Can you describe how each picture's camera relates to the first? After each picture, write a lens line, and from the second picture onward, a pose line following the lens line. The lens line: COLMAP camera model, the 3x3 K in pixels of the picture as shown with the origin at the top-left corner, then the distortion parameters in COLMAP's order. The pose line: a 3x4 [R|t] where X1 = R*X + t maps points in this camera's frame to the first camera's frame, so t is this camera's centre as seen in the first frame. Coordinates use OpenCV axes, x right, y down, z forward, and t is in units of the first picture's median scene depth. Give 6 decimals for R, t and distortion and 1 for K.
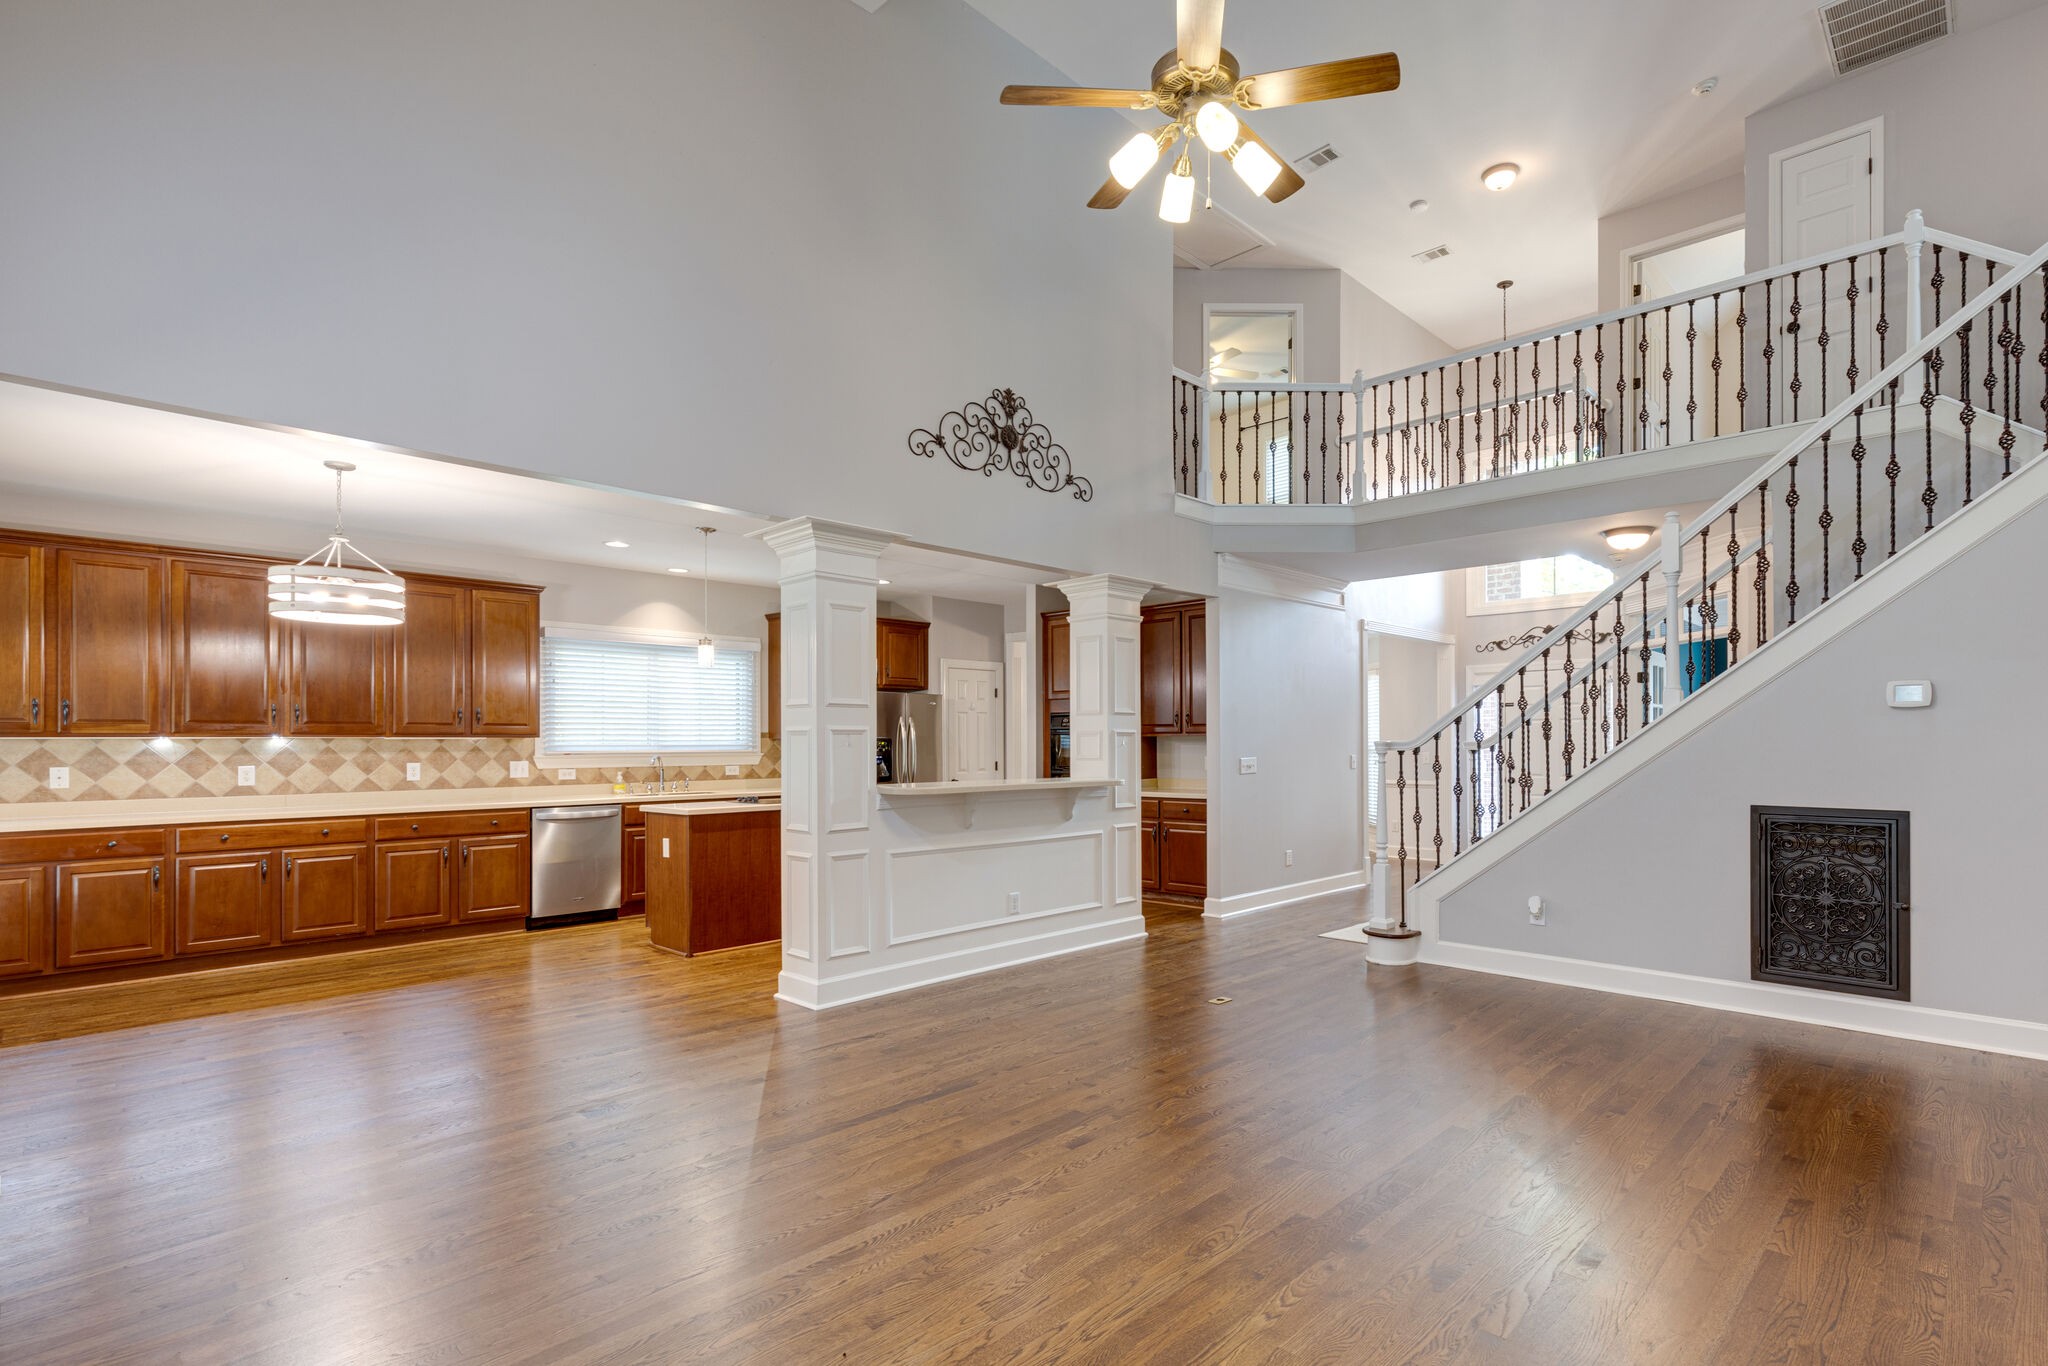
lens RADIAL K [[964.6, 0, 1086.7], [0, 964.6, 736.0], [0, 0, 1]] dist [-0.000737, 0.002109]
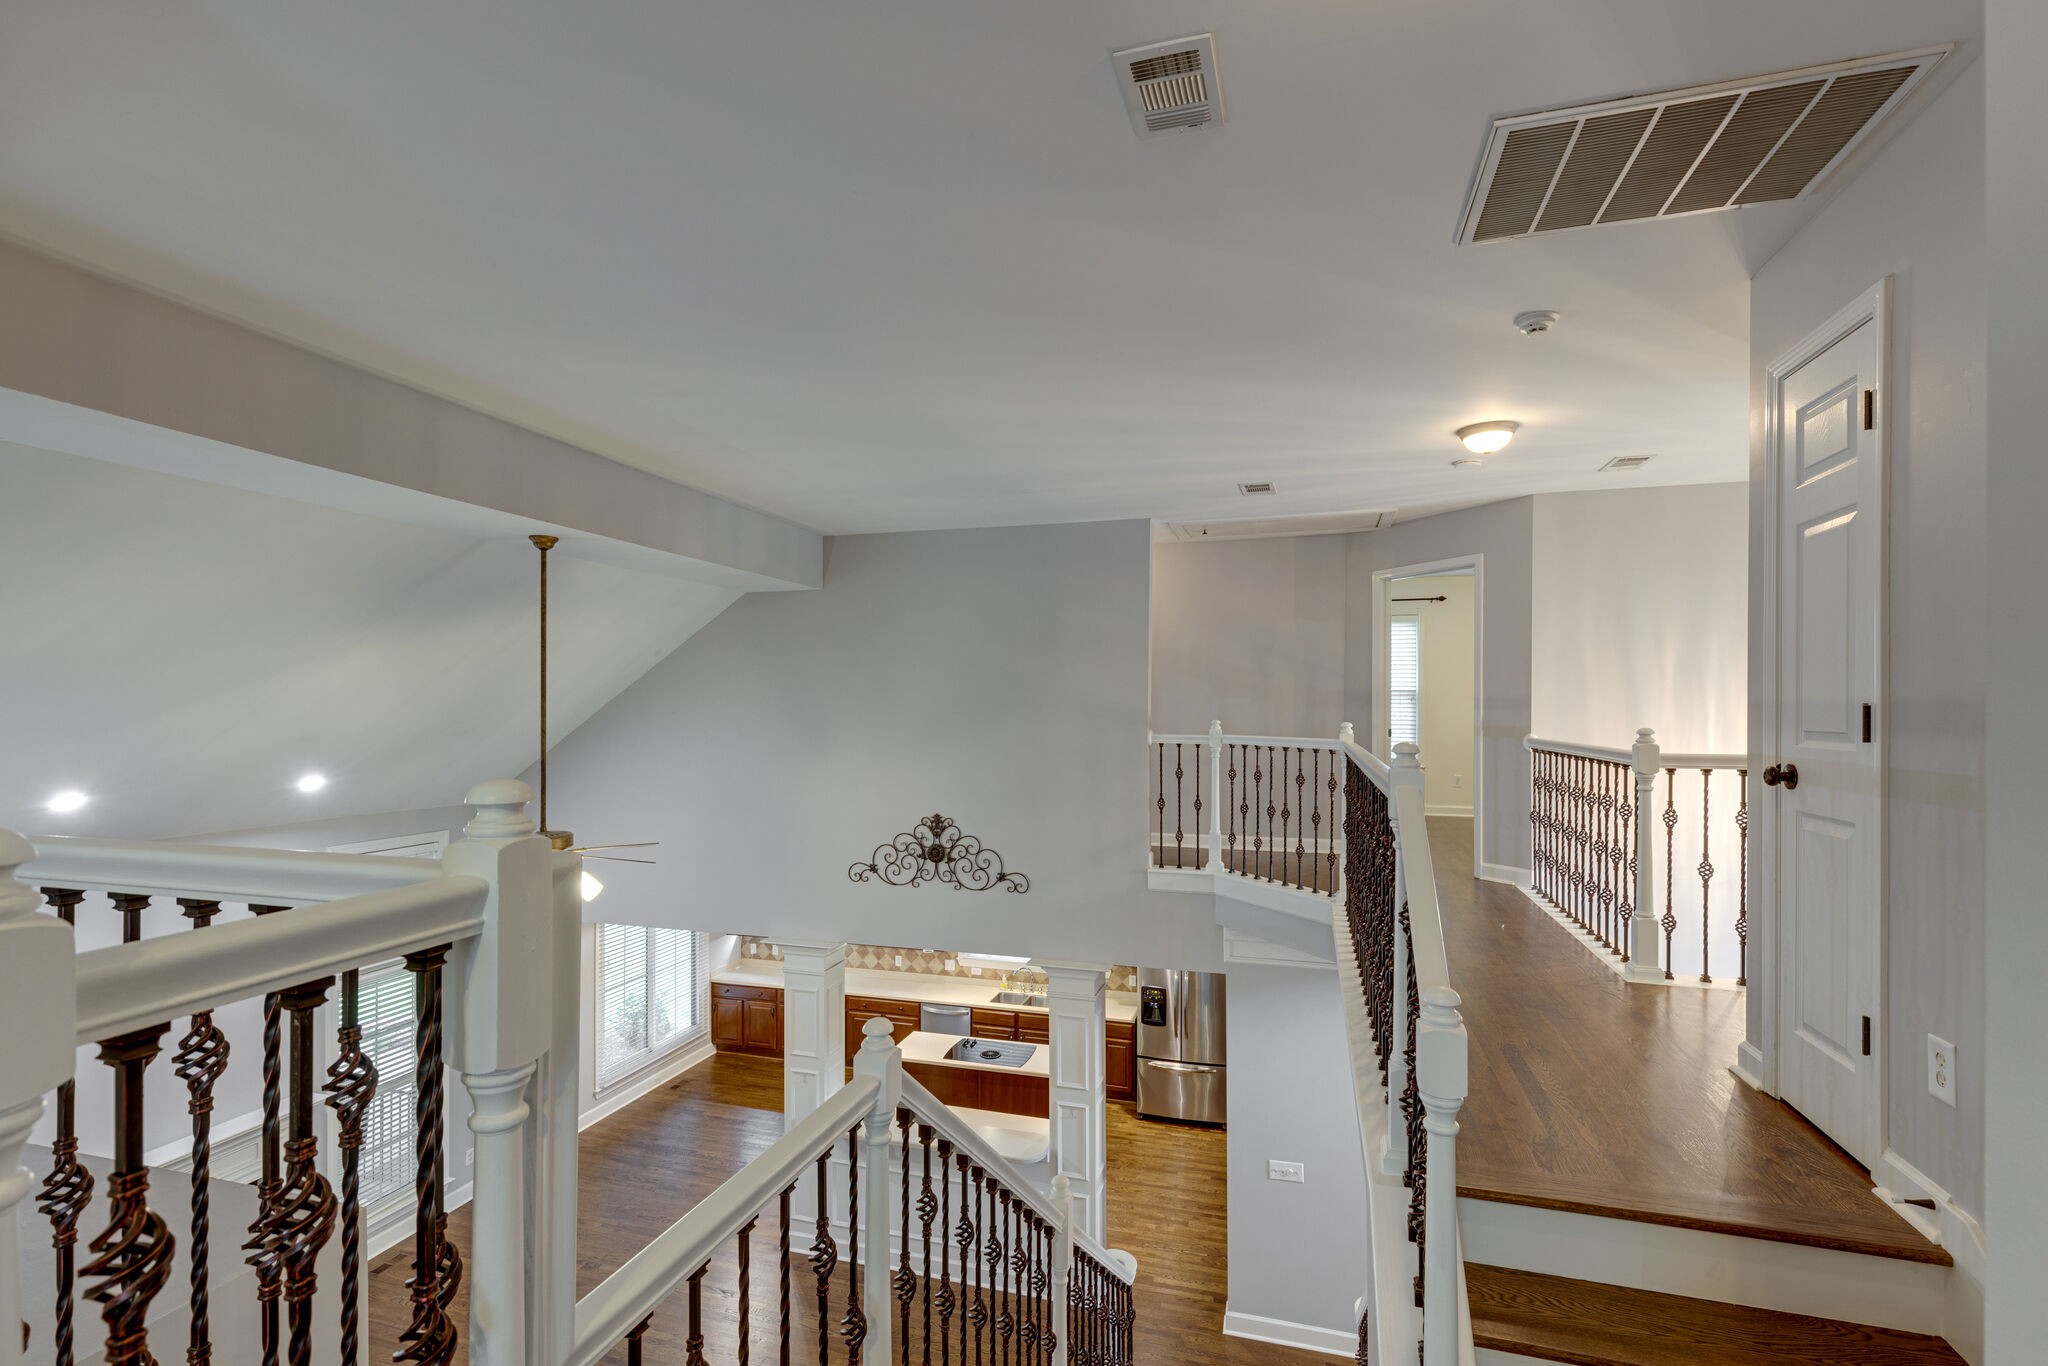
lens RADIAL K [[921.5, 0, 1040.3], [0, 921.5, 704.4], [0, 0, 1]] dist [0.010162, -0.000764]
pose [[0.449515, 0.002673, -0.893269, 1.018952], [0.005513, 0.999968, 0.005766, -0.494028], [0.893256, -0.007517, 0.449486, 0.566545]]
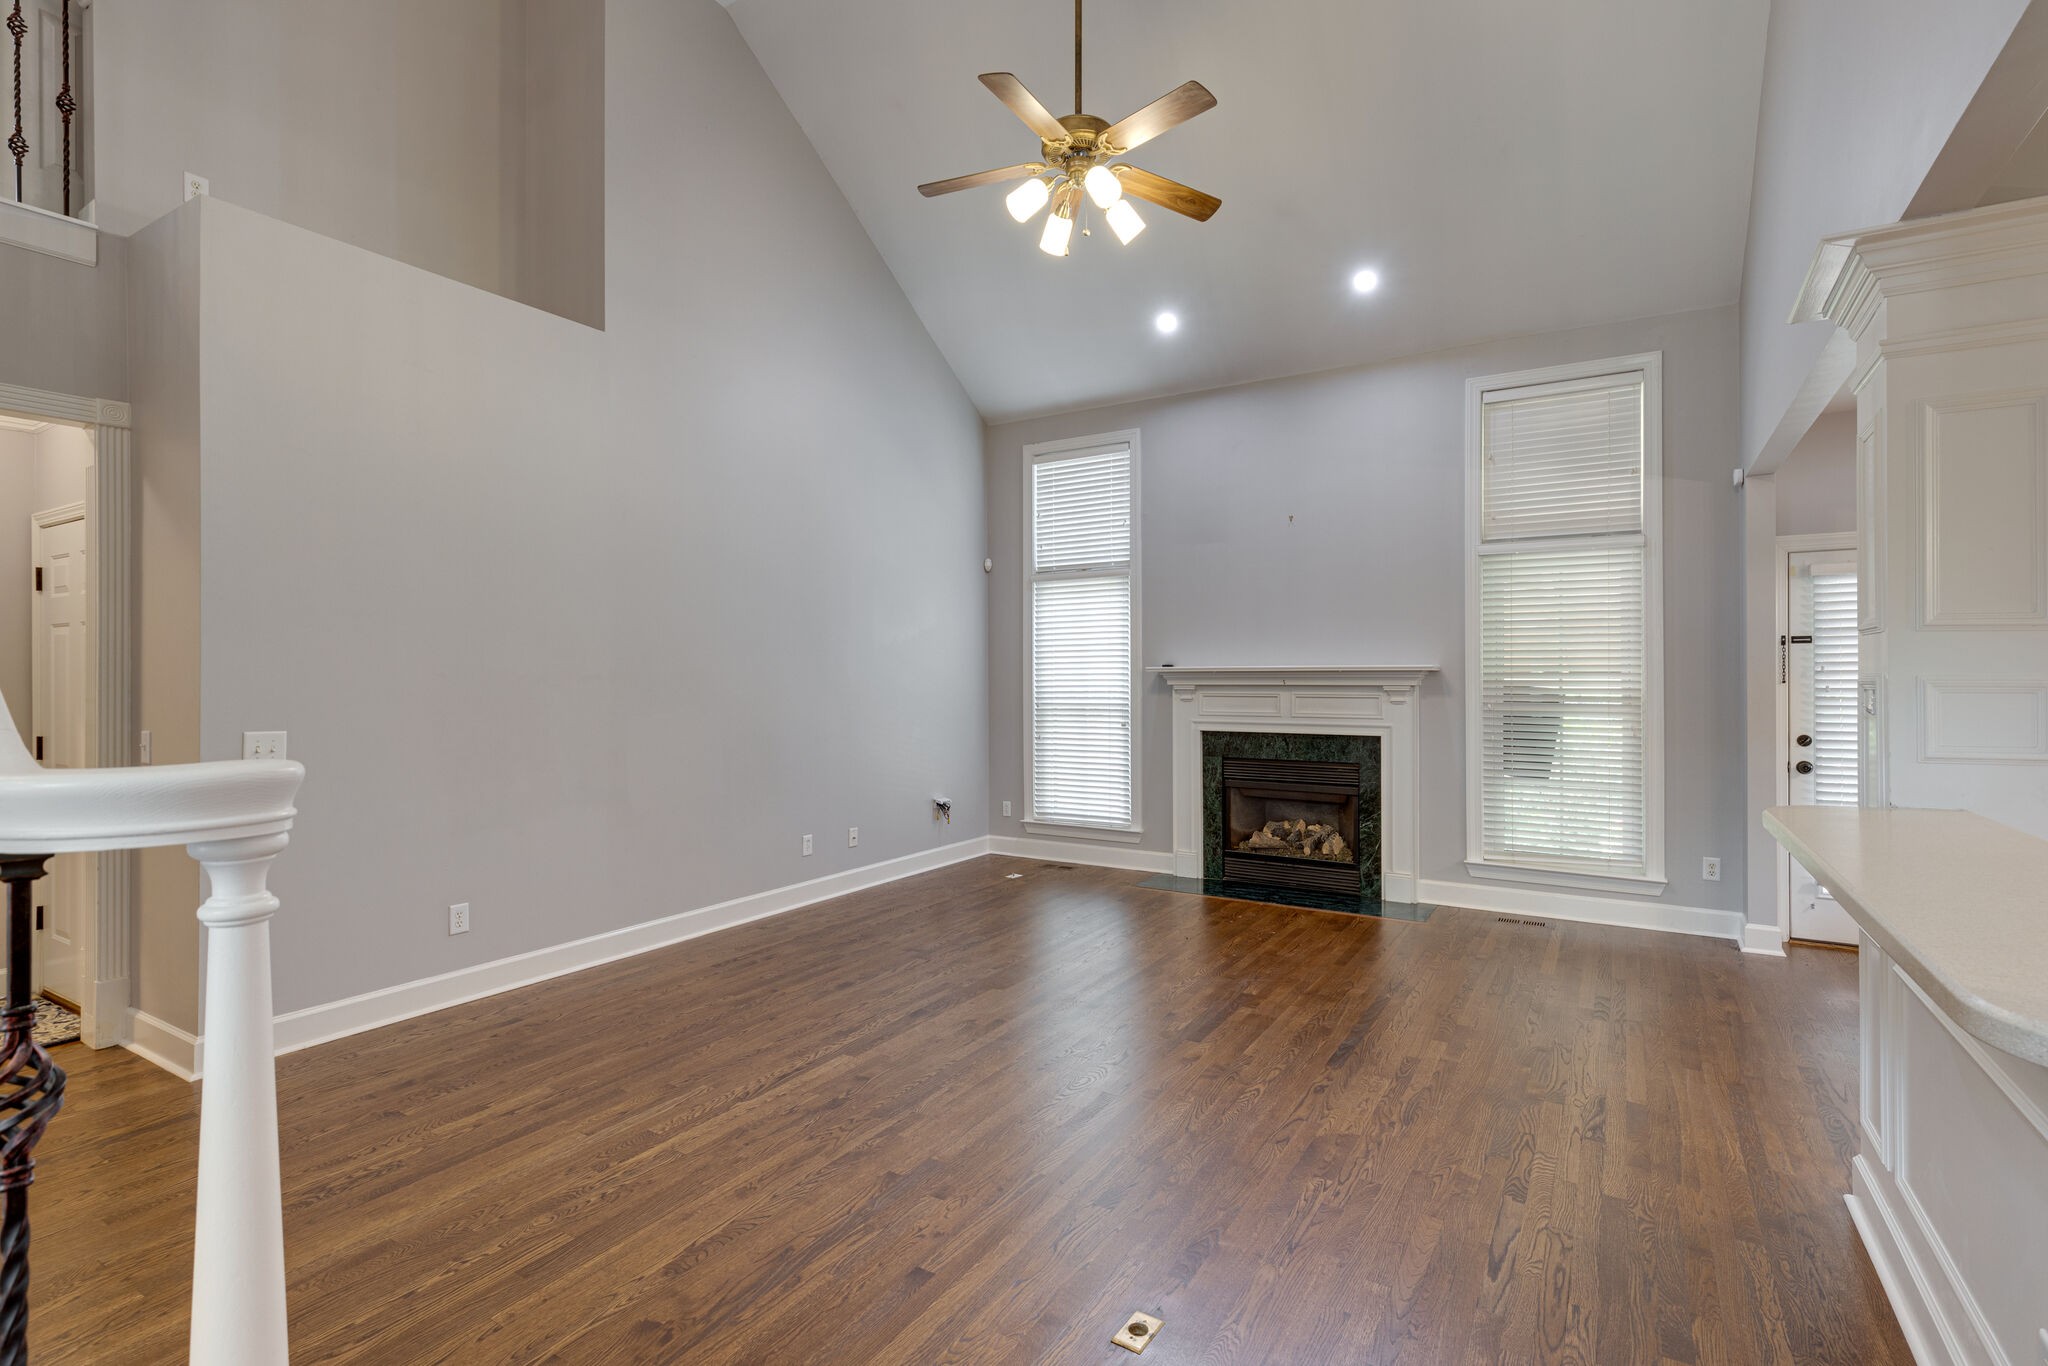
lens RADIAL K [[942.0, 0, 1033.2], [0, 942.0, 672.7], [0, 0, 1]] dist [0.002594, -0.000016]
pose [[-0.978507, 0.005236, -0.206148, 0.224439], [0.007430, 0.999924, -0.009871, -0.008451], [0.206081, -0.011191, -0.978471, 1.141244]]
